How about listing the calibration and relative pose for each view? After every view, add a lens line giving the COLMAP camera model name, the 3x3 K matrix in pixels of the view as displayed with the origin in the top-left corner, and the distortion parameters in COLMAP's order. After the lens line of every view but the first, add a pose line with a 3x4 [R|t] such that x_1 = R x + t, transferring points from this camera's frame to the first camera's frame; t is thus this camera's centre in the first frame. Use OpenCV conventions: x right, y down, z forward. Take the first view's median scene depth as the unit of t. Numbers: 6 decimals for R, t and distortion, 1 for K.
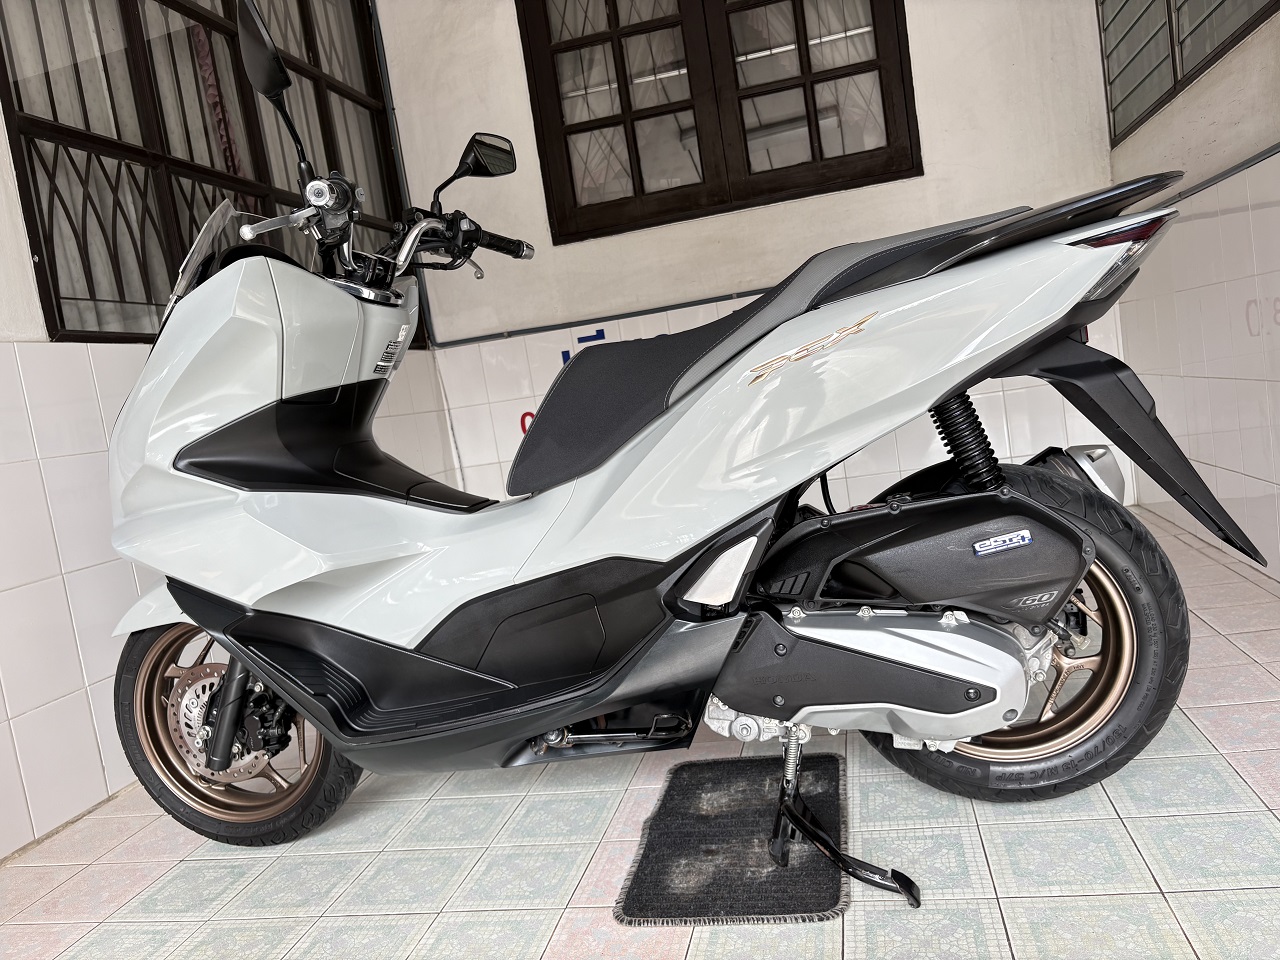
lens RADIAL K [[979.4, 0, 643.3], [0, 979.4, 482.7], [0, 0, 1]] dist [0.046897, -0.050957]
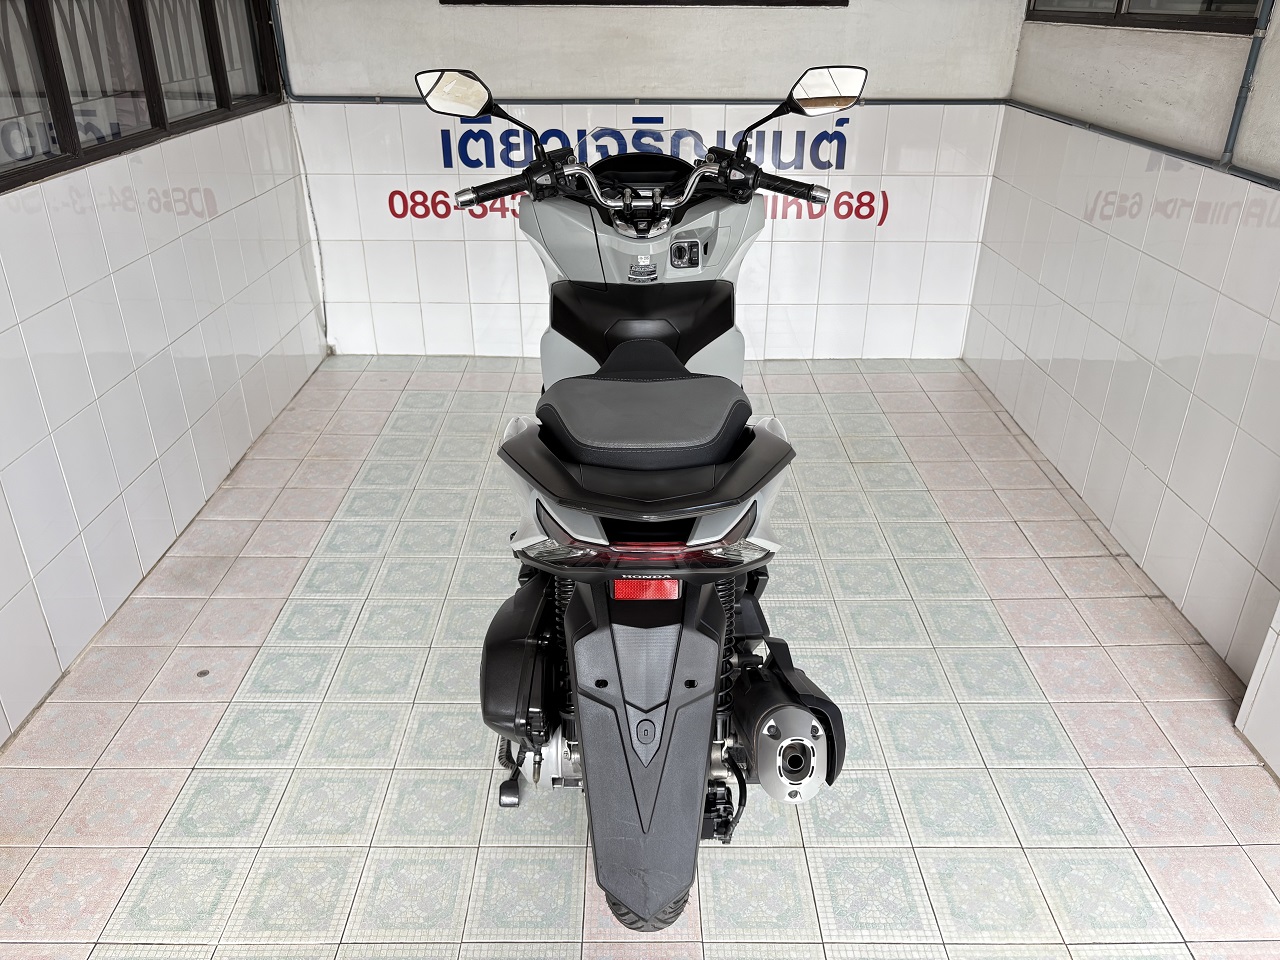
lens RADIAL K [[979.4, 0, 641.8], [0, 979.4, 490.7], [0, 0, 1]] dist [0.046897, -0.050957]
pose [[0.965398, 0.039085, 0.257837, -0.341316], [-0.127418, 0.933348, 0.335598, -0.409821], [-0.227535, -0.356839, 0.906032, 0.004929]]
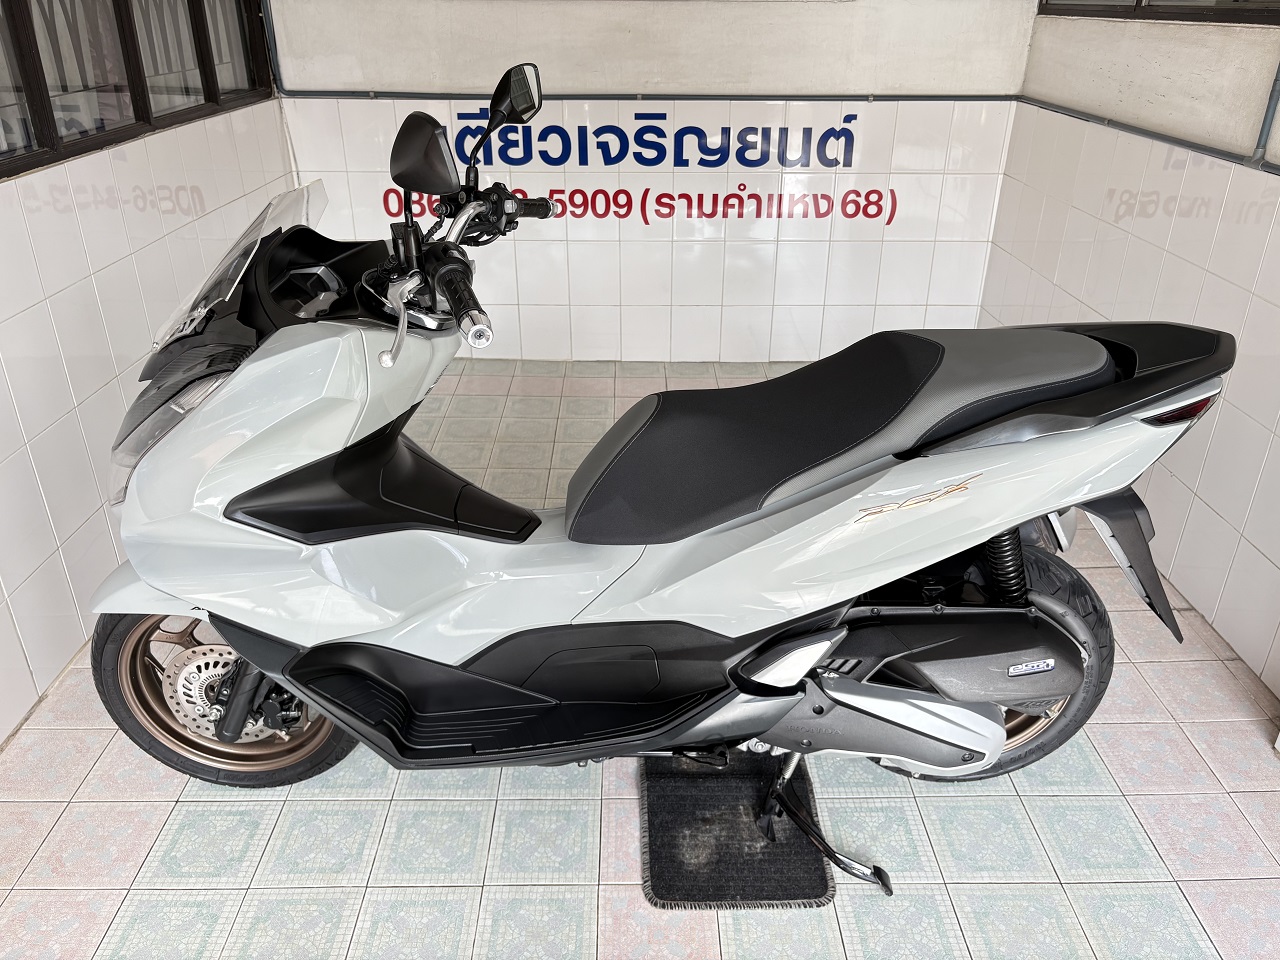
lens RADIAL K [[979.4, 0, 646.0], [0, 979.4, 486.9], [0, 0, 1]] dist [0.046897, -0.050957]
pose [[0.962695, 0.037437, 0.267985, -0.346328], [-0.128419, 0.934952, 0.330716, -0.398415], [-0.238172, -0.352793, 0.904882, 0.081861]]
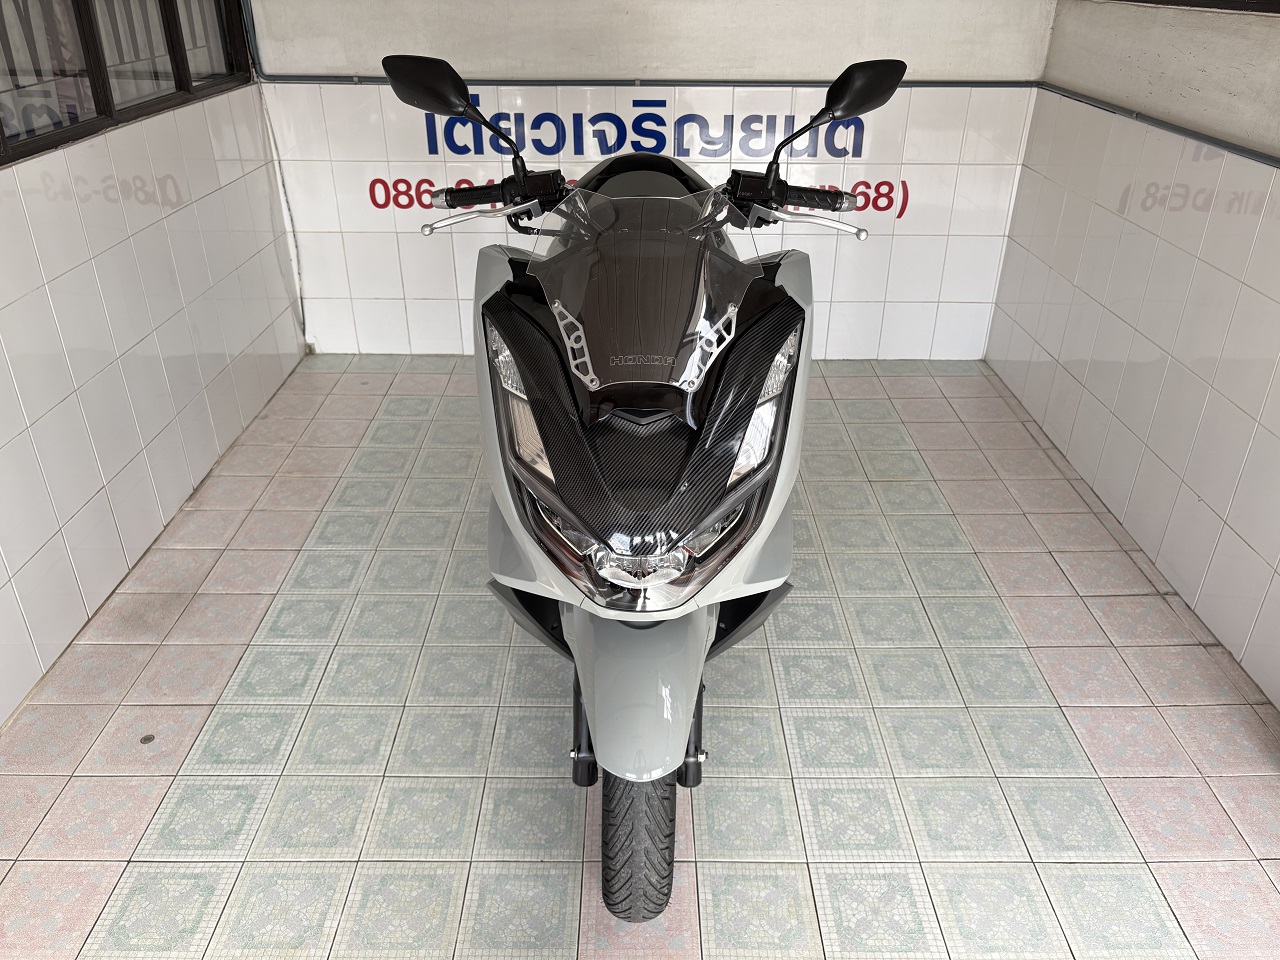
lens RADIAL K [[979.4, 0, 643.8], [0, 979.4, 487.3], [0, 0, 1]] dist [0.046897, -0.050957]
pose [[0.964925, 0.035202, 0.260153, -0.299824], [-0.130399, 0.924345, 0.358584, -0.444459], [-0.227848, -0.379931, 0.896514, 0.194824]]
